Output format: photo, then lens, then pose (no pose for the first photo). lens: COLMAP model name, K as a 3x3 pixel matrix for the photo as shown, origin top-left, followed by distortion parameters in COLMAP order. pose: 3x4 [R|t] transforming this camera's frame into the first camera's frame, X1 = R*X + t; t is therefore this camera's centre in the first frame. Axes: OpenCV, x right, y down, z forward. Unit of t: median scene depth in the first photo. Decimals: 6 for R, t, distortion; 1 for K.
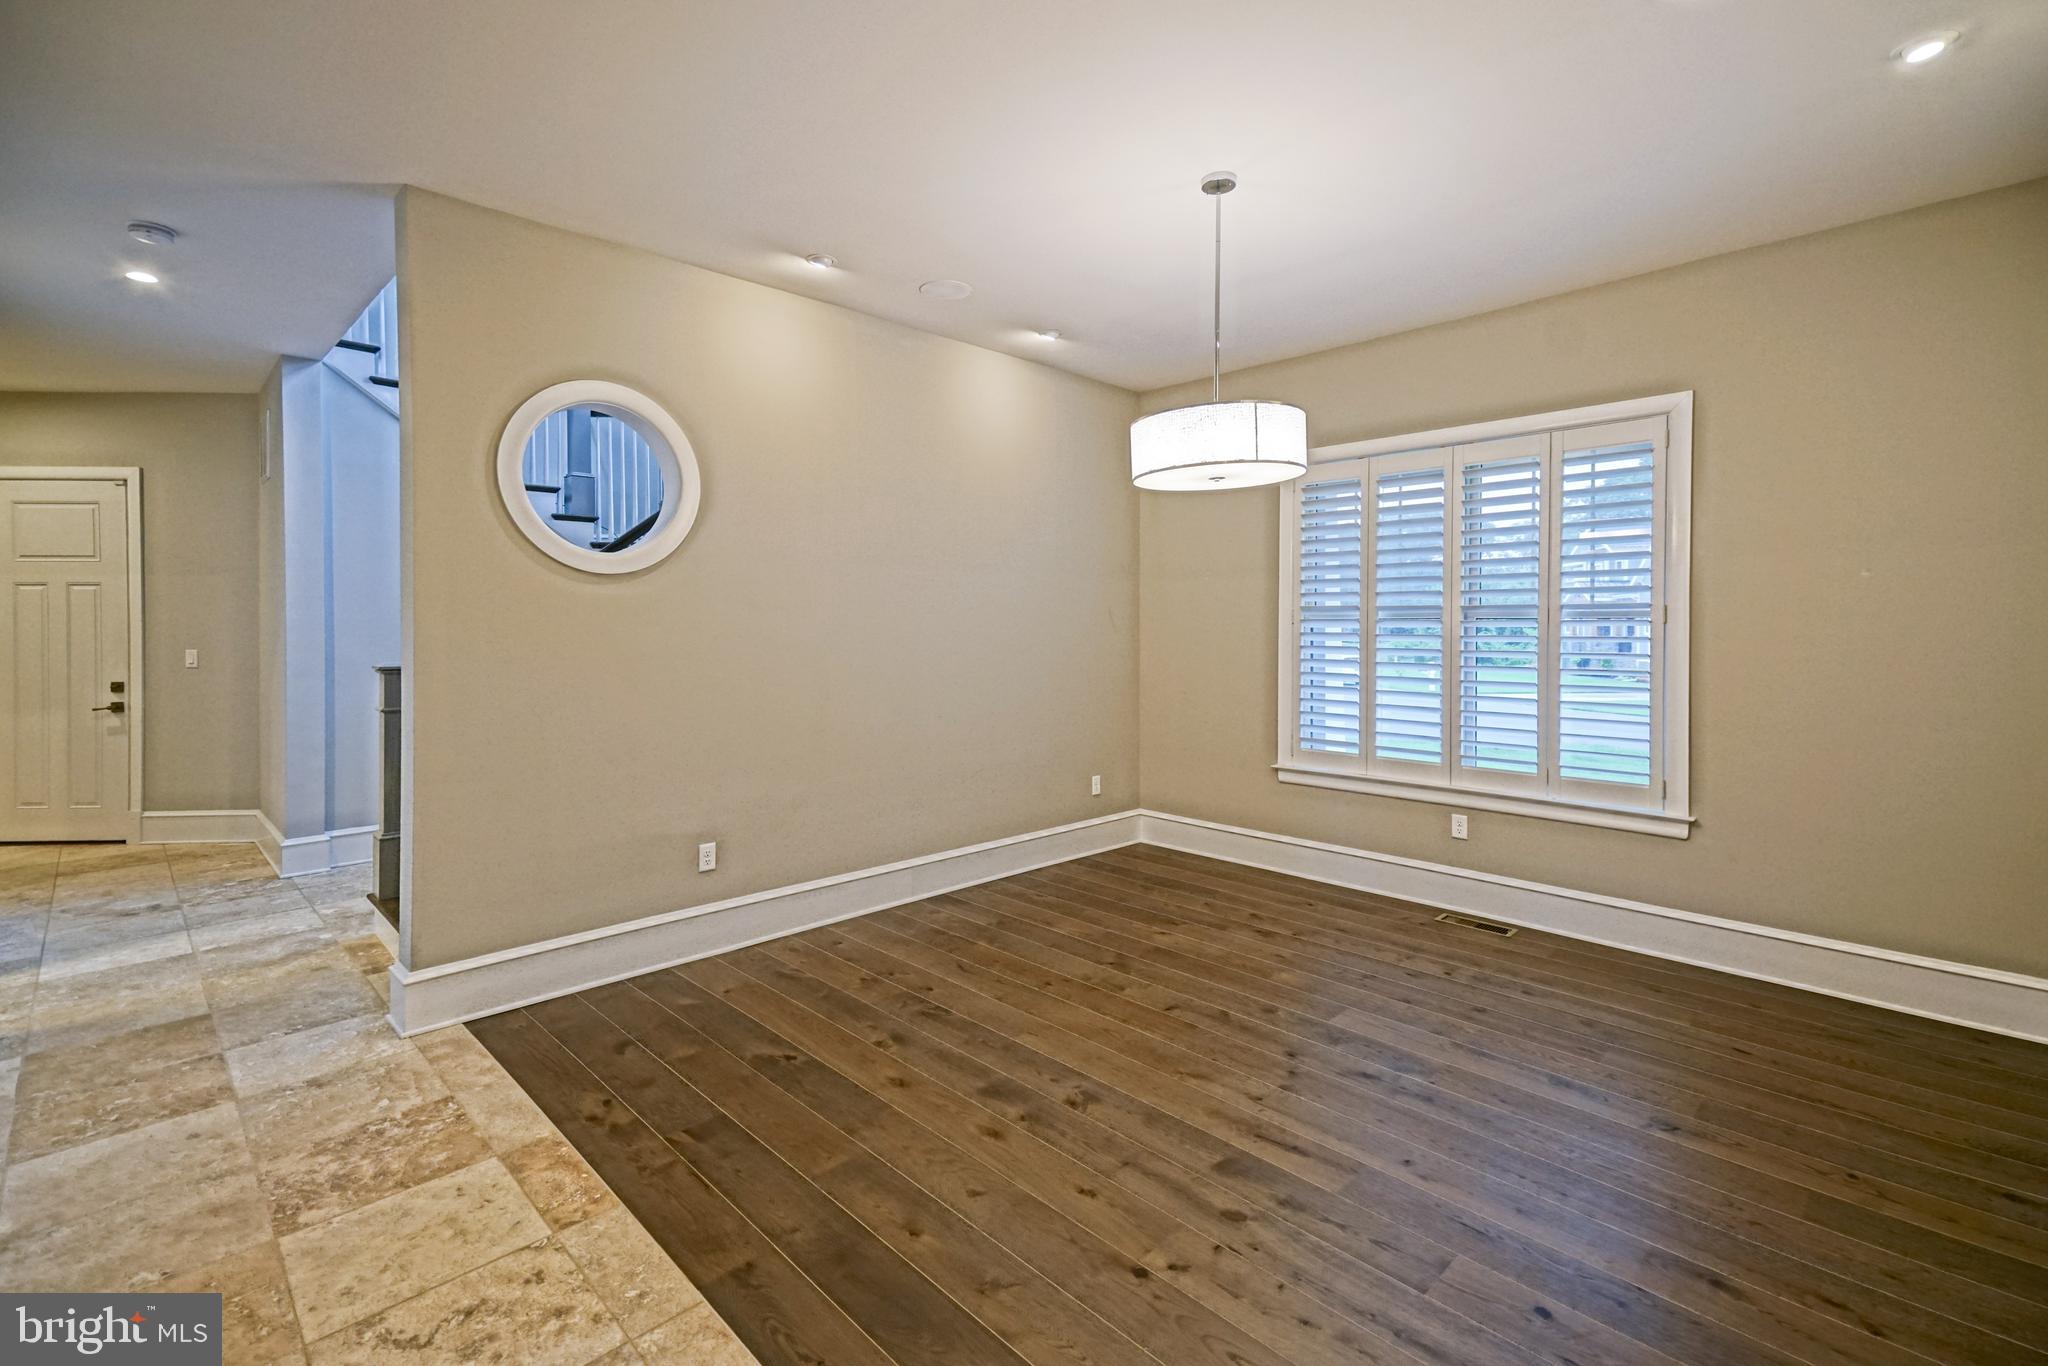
lens RADIAL K [[899.7, 0, 1028.7], [0, 899.7, 632.6], [0, 0, 1]] dist [0.000064, -0.000003]
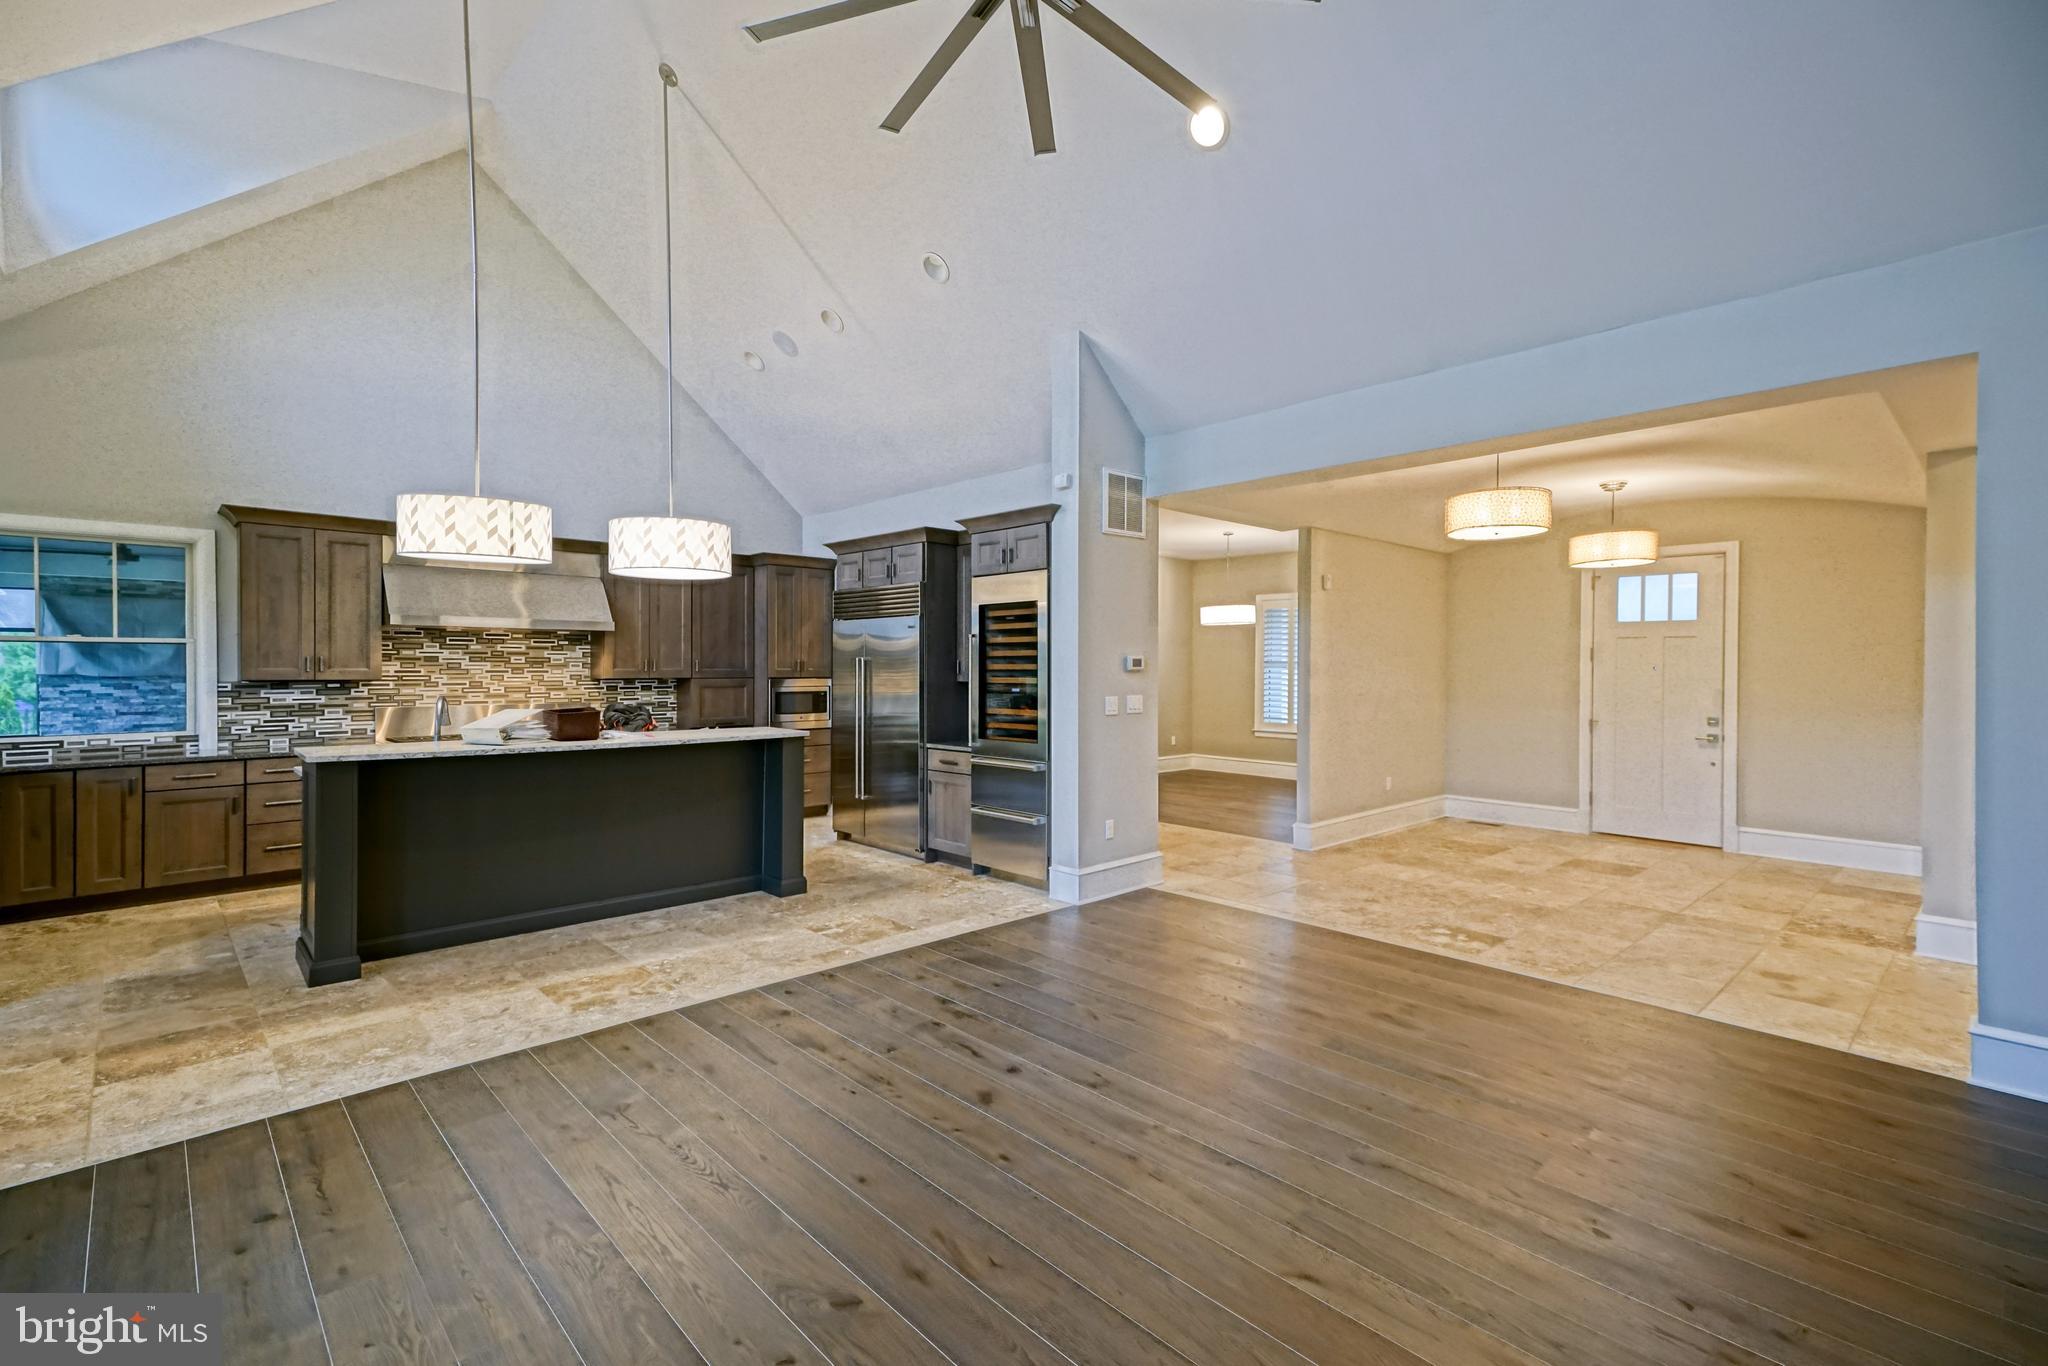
lens RADIAL K [[900.3, 0, 1021.7], [0, 900.3, 673.5], [0, 0, 1]] dist [0.043374, -0.000191]
pose [[0.999689, 0.003165, -0.024737, -0.423910], [-0.003130, 0.999994, 0.001451, 0.001713], [0.024742, -0.001373, 0.999693, -2.129619]]
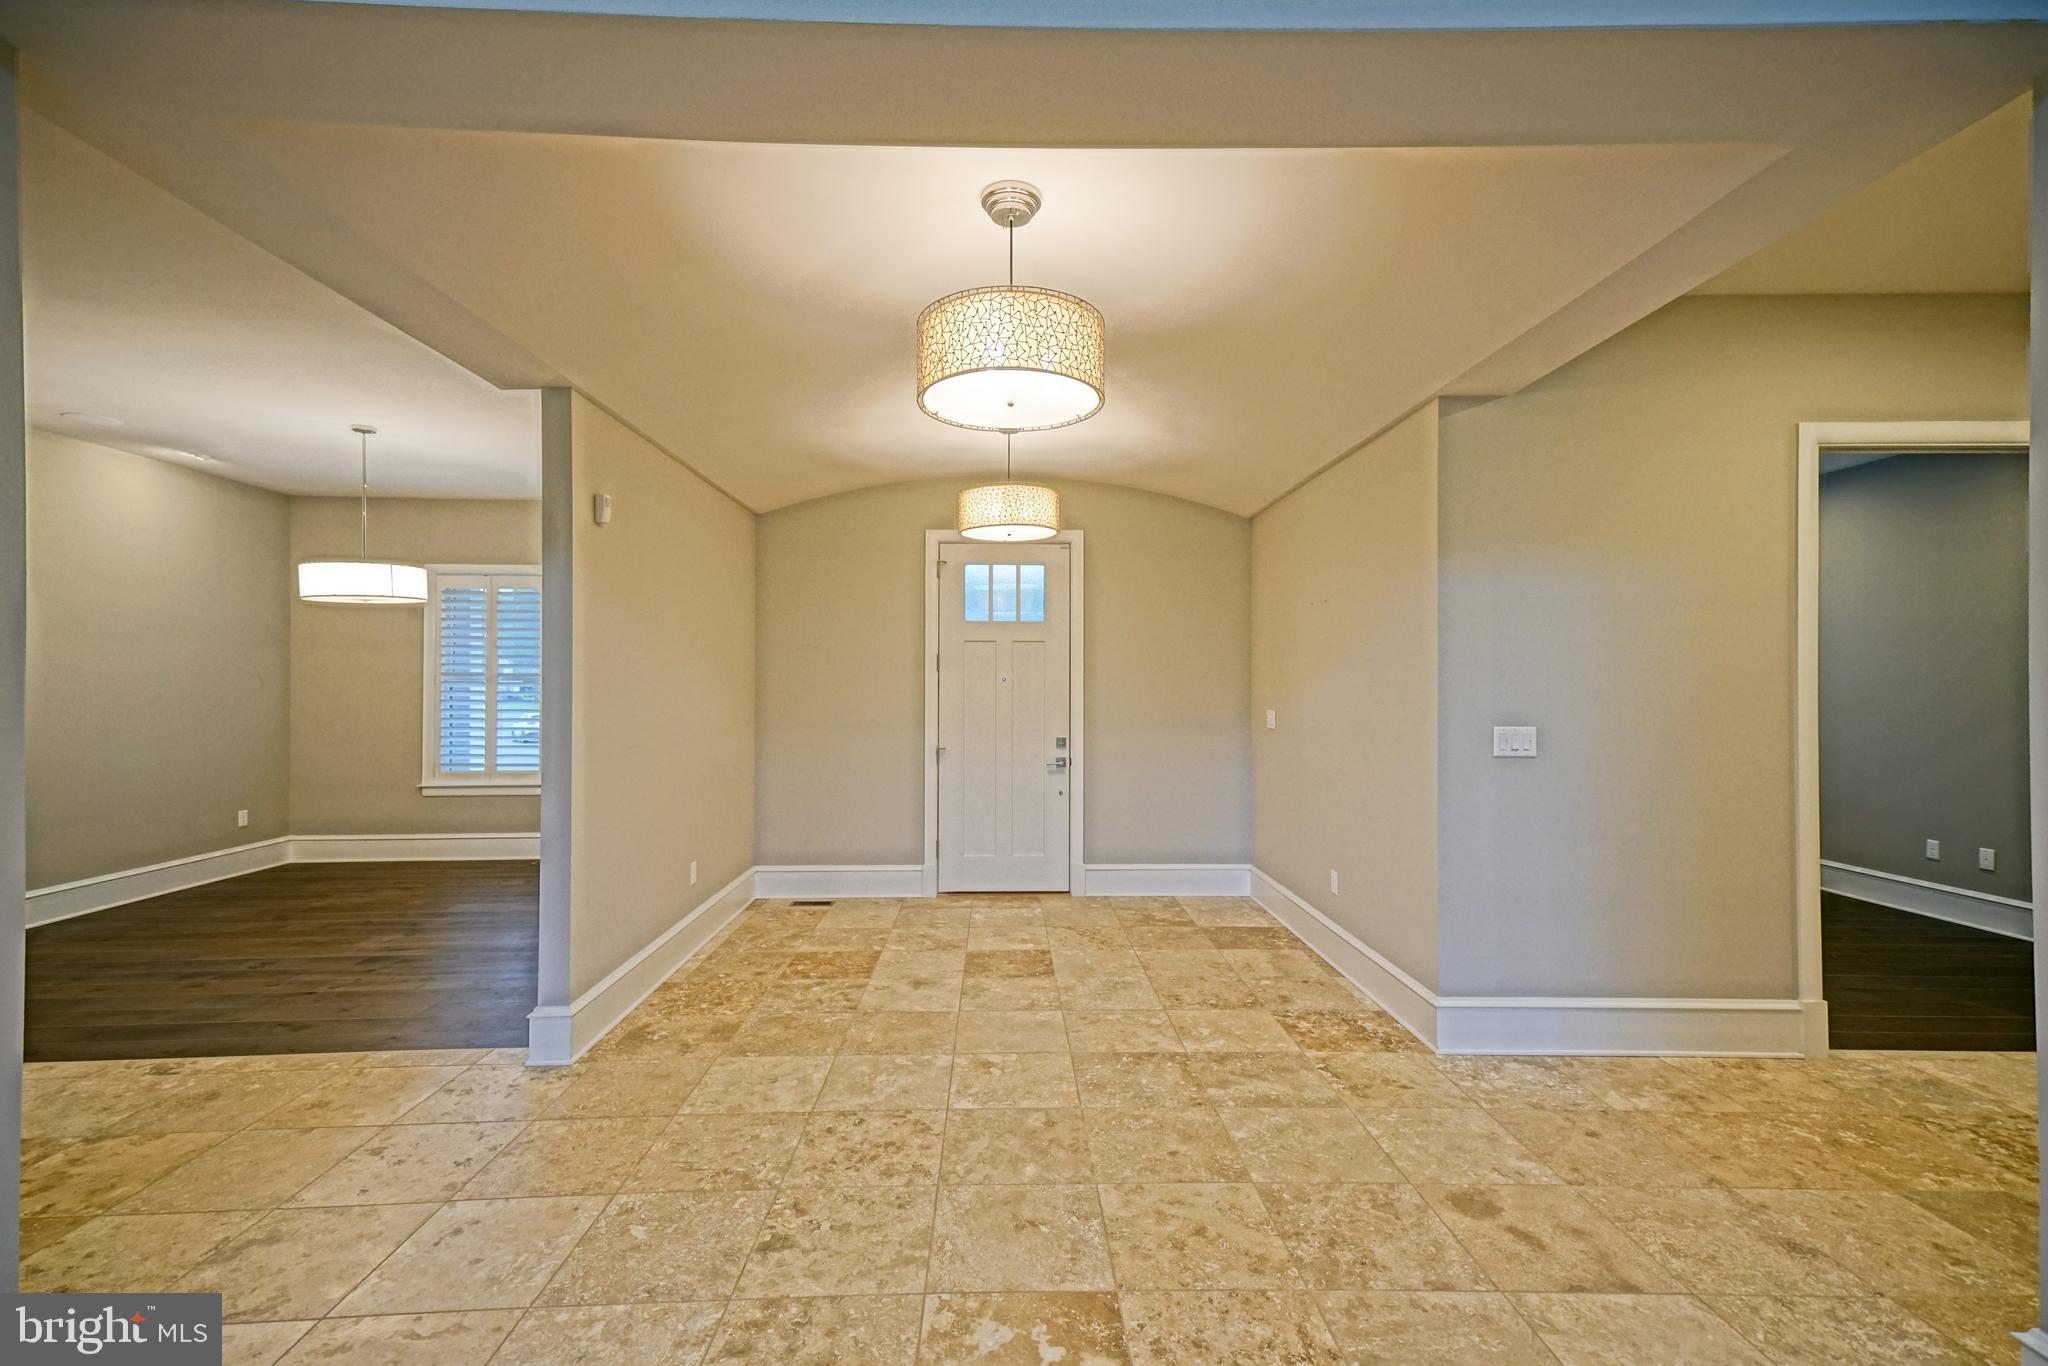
lens RADIAL K [[900.3, 0, 1021.7], [0, 900.3, 673.5], [0, 0, 1]] dist [0.043374, -0.000191]
pose [[0.686216, 0.005690, 0.727376, -0.193880], [0.007192, 0.999867, -0.014608, 0.001427], [-0.727362, 0.015256, 0.686084, -1.042605]]
